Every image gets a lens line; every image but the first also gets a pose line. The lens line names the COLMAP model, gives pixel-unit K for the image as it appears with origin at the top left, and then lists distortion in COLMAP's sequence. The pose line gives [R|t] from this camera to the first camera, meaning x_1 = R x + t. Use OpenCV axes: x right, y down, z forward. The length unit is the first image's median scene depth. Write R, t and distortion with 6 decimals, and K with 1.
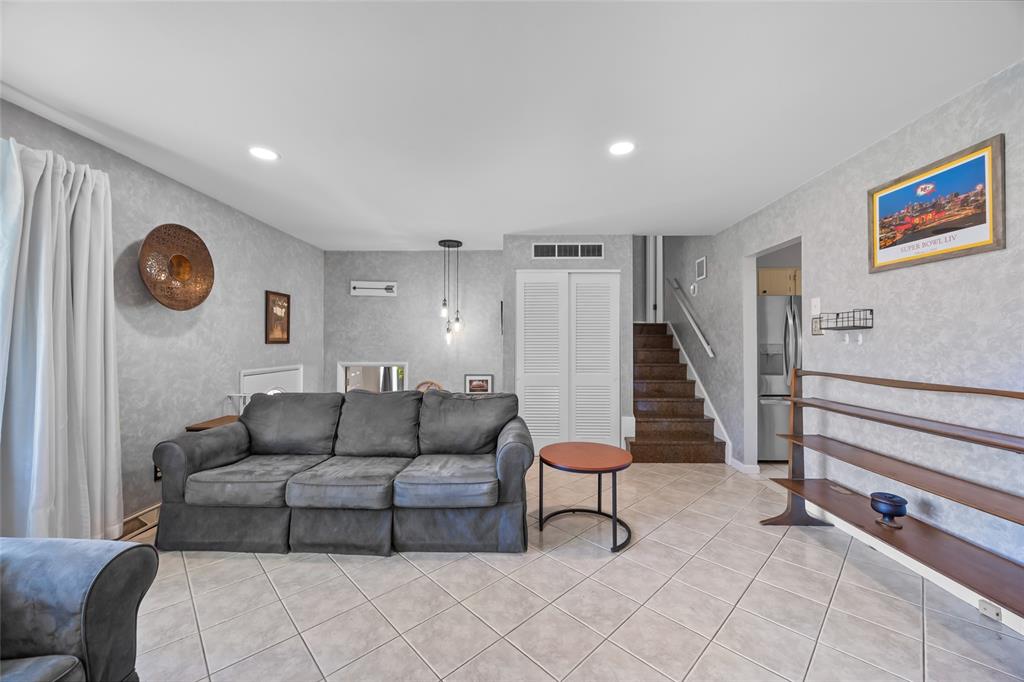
lens RADIAL K [[391.0, 0, 510.8], [0, 391.0, 340.9], [0, 0, 1]] dist [-0.001637, 0.000179]
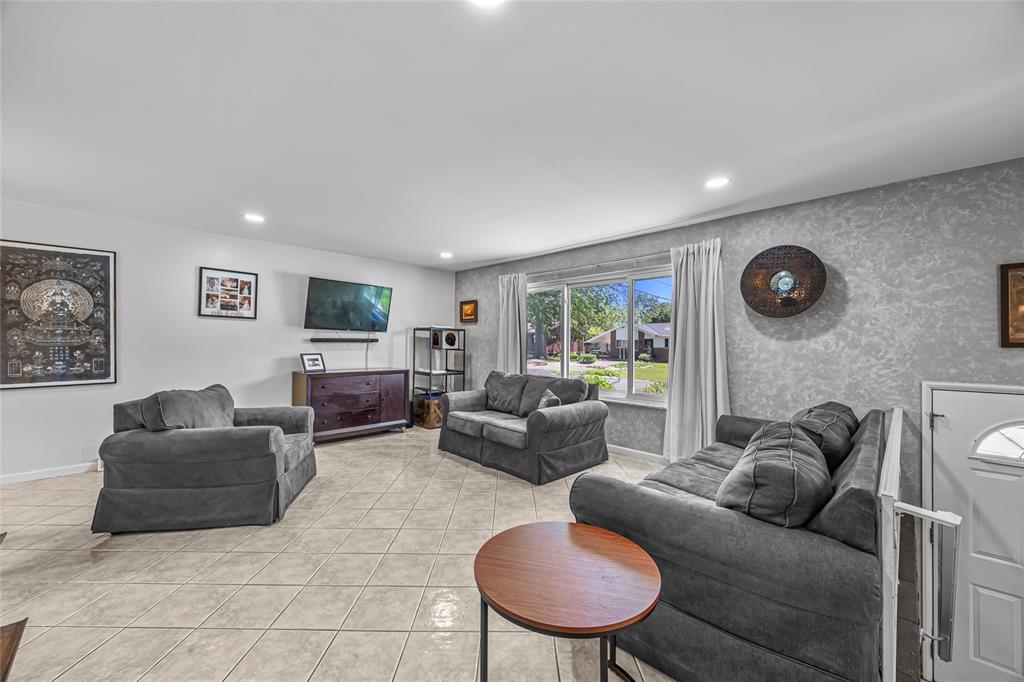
lens RADIAL K [[391.0, 0, 513.2], [0, 391.0, 343.5], [0, 0, 1]] dist [-0.001637, 0.000179]
pose [[-0.689144, -0.007575, -0.724585, 0.529259], [-0.003471, 0.999968, -0.007152, 0.010950], [0.724616, -0.002413, -0.689148, 1.149413]]
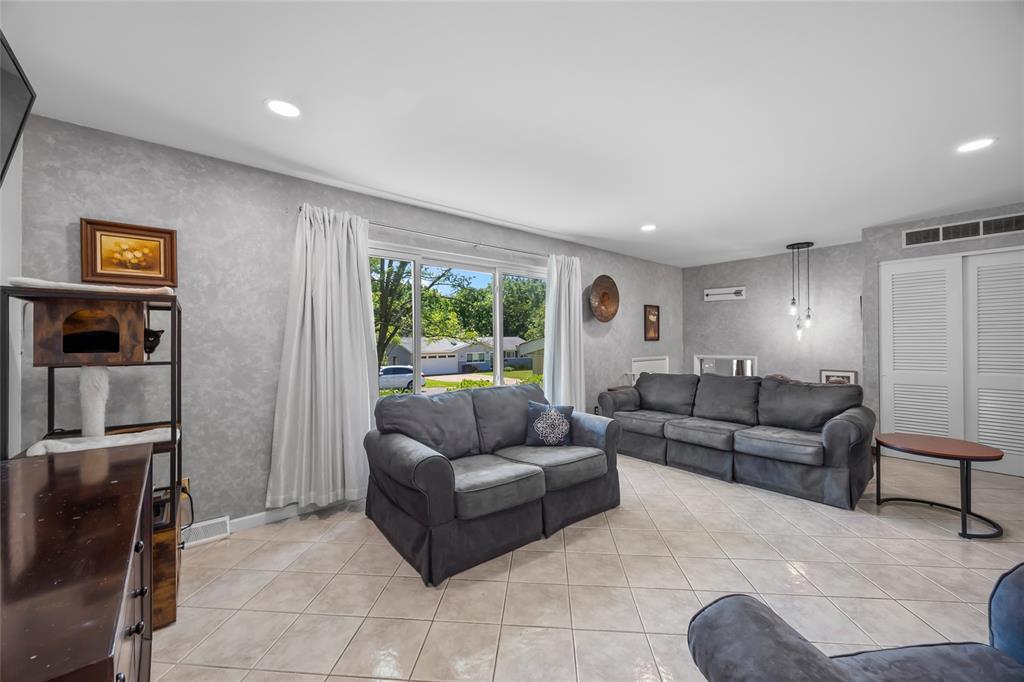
lens RADIAL K [[391.0, 0, 512.3], [0, 391.0, 341.5], [0, 0, 1]] dist [-0.001637, 0.000179]
pose [[0.659424, -0.005462, -0.751752, 0.205467], [0.013339, 0.999901, 0.004436, -0.004350], [0.751653, -0.012953, 0.659431, -0.471836]]
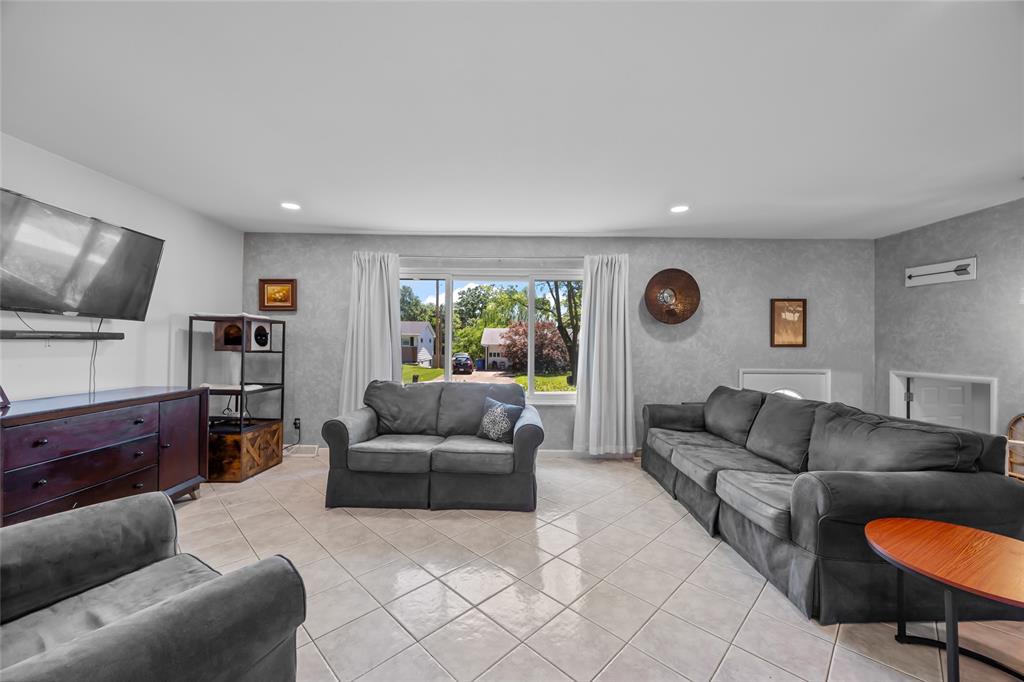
lens RADIAL K [[391.0, 0, 511.7], [0, 391.0, 341.9], [0, 0, 1]] dist [-0.001637, 0.000179]
pose [[0.027363, -0.007654, -0.999596, 0.619113], [-0.002090, 0.999968, -0.007714, 0.004147], [0.999623, 0.002300, 0.027346, 0.310809]]
